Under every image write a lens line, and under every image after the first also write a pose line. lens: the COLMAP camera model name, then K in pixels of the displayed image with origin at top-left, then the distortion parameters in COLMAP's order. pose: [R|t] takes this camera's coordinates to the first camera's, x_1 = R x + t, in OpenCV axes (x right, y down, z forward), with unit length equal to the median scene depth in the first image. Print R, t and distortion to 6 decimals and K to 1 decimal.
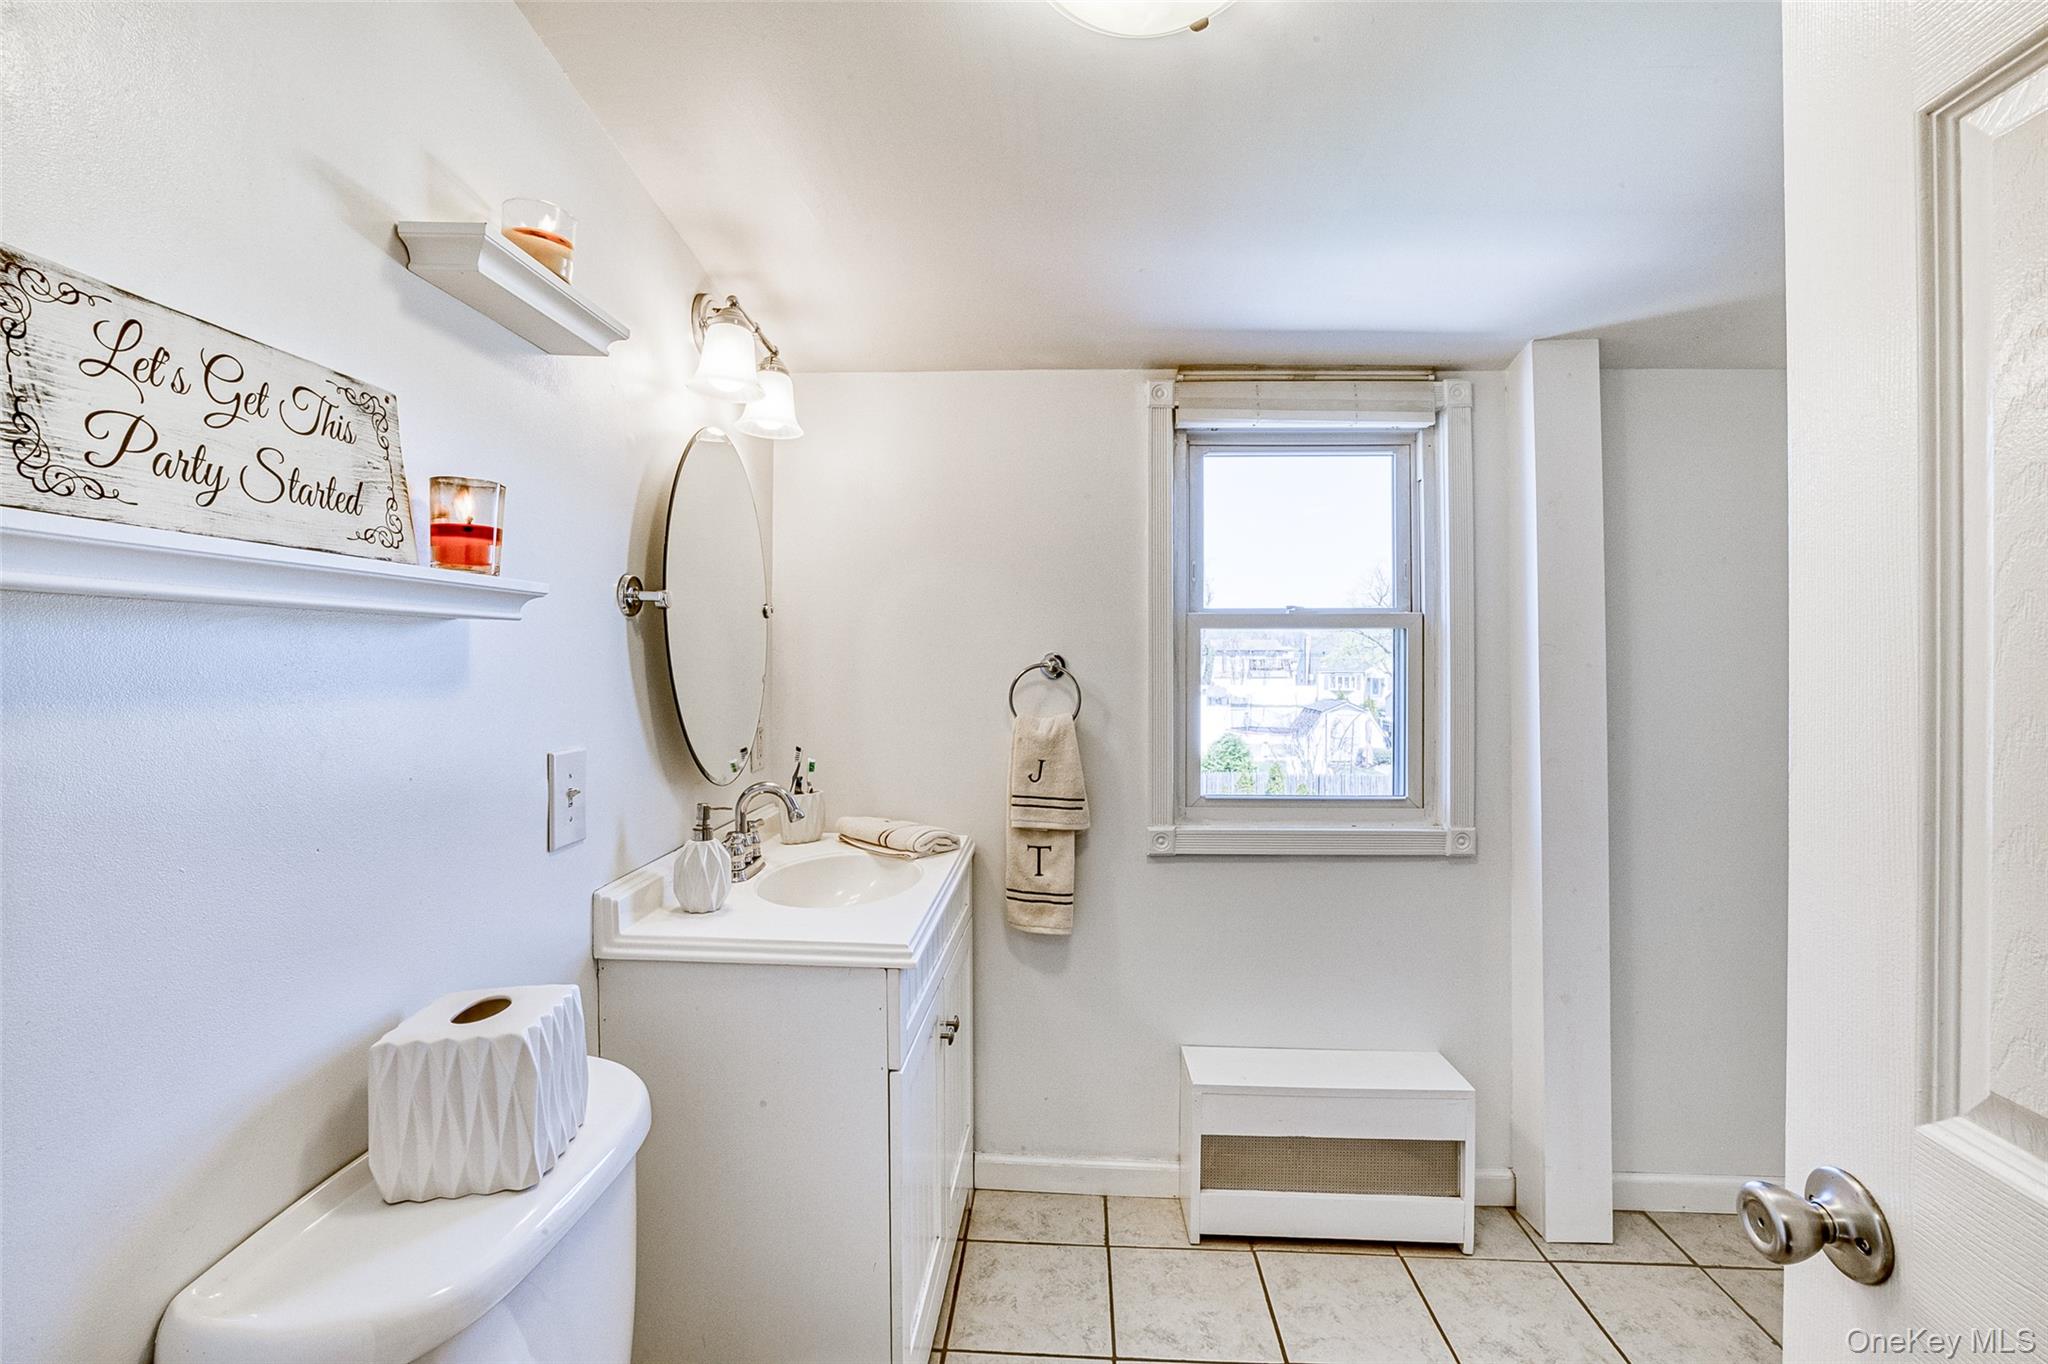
lens RADIAL K [[878.2, 0, 1012.0], [0, 878.2, 681.2], [0, 0, 1]] dist [-0.042478, 0.010317]
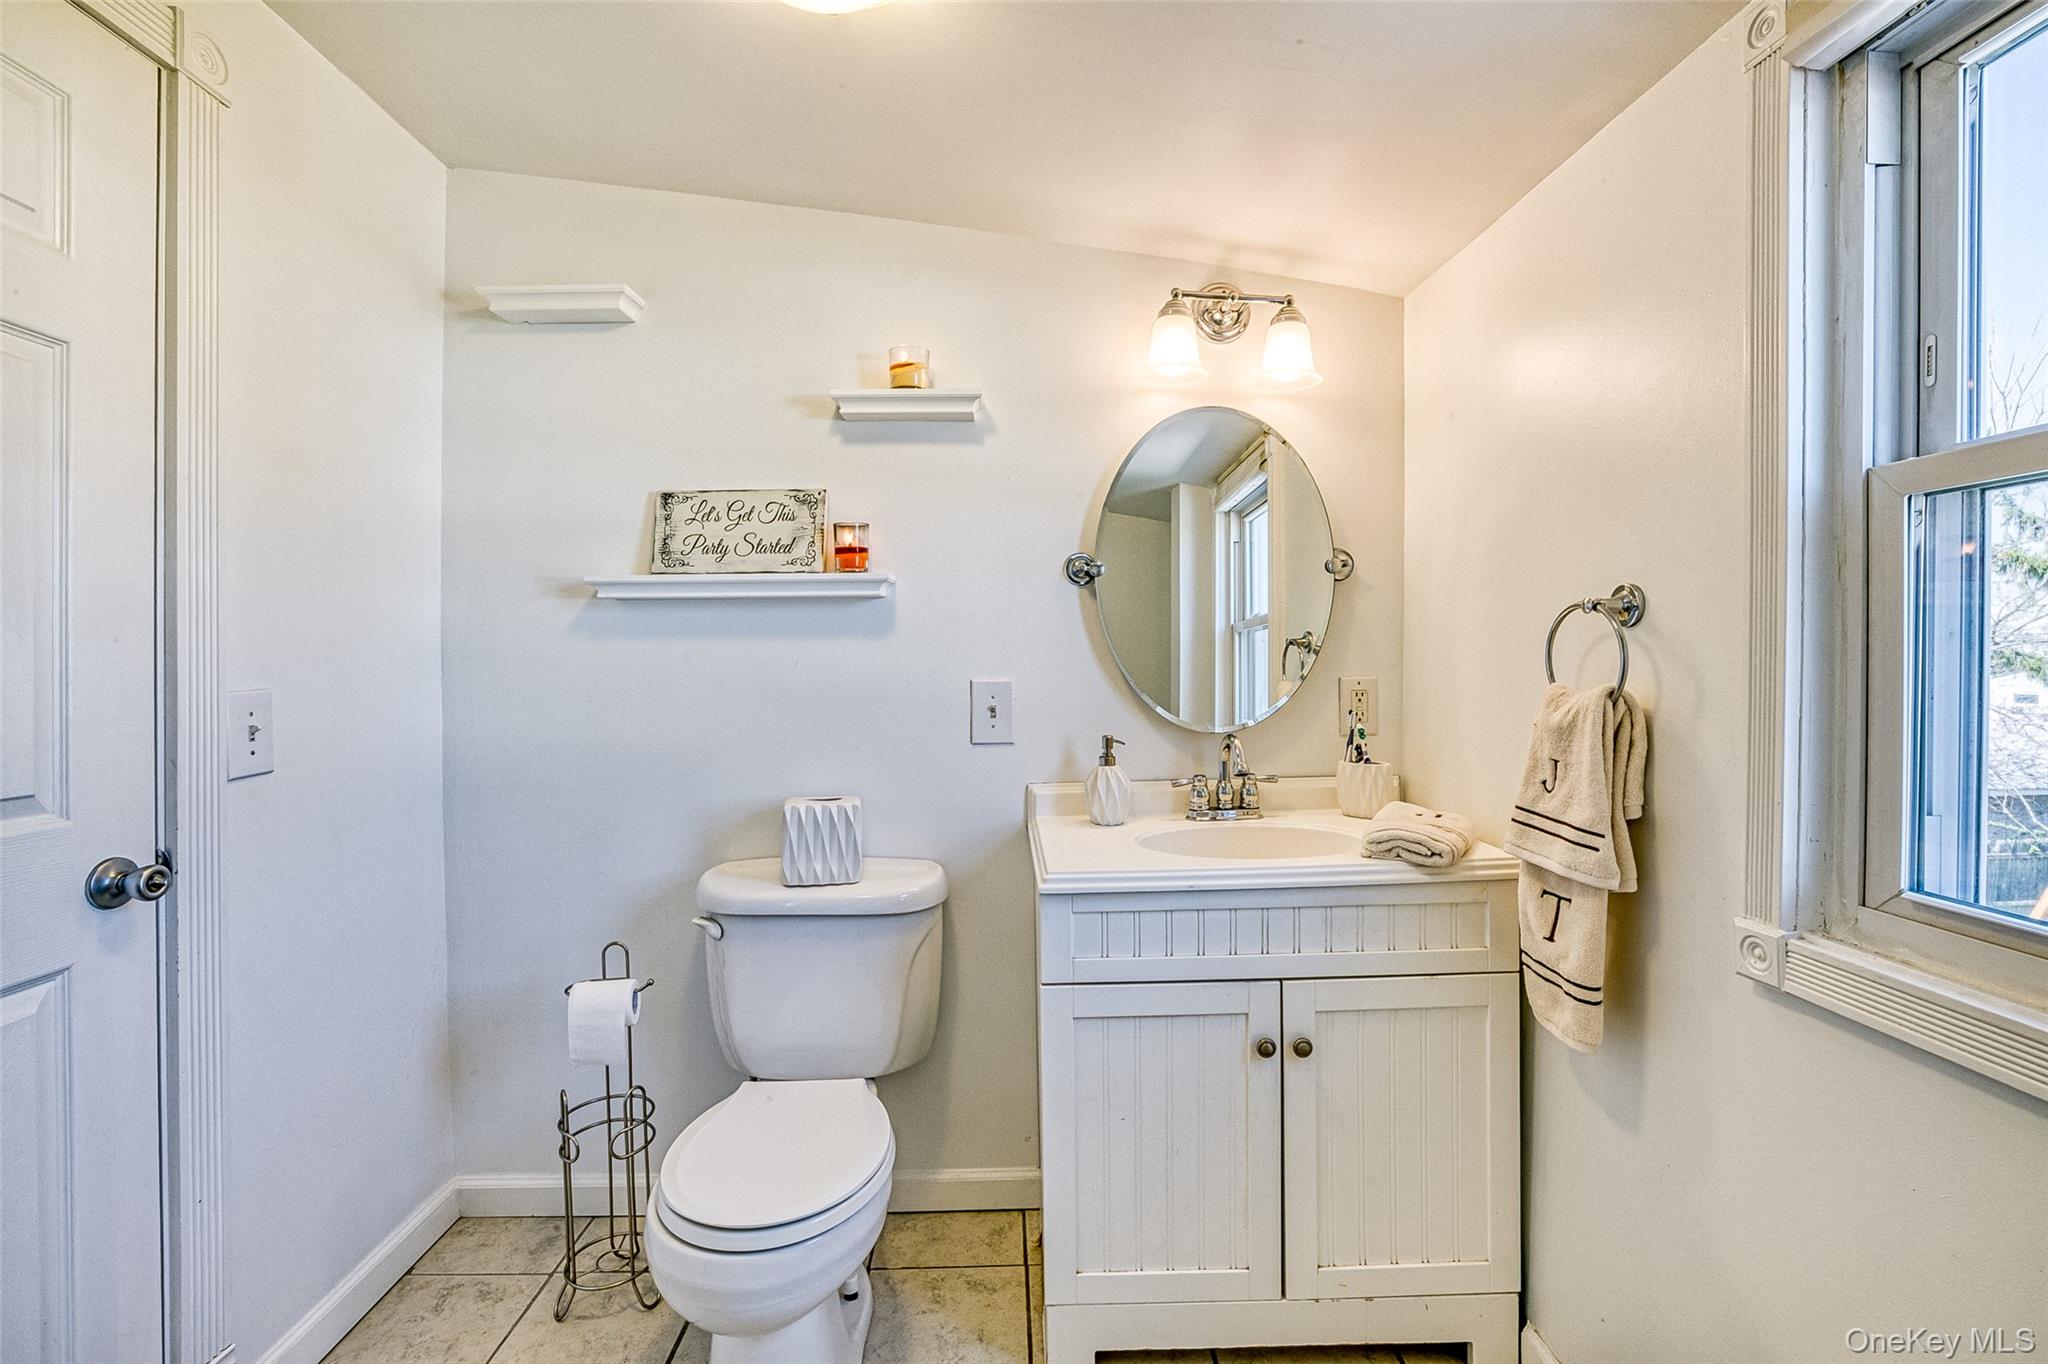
lens RADIAL K [[878.2, 0, 1011.8], [0, 878.2, 670.3], [0, 0, 1]] dist [-0.042478, 0.010317]
pose [[0.089516, 0.012315, -0.995909, 1.490520], [-0.017923, 0.999782, 0.010752, 0.068159], [0.995824, 0.016887, 0.089717, 1.357012]]
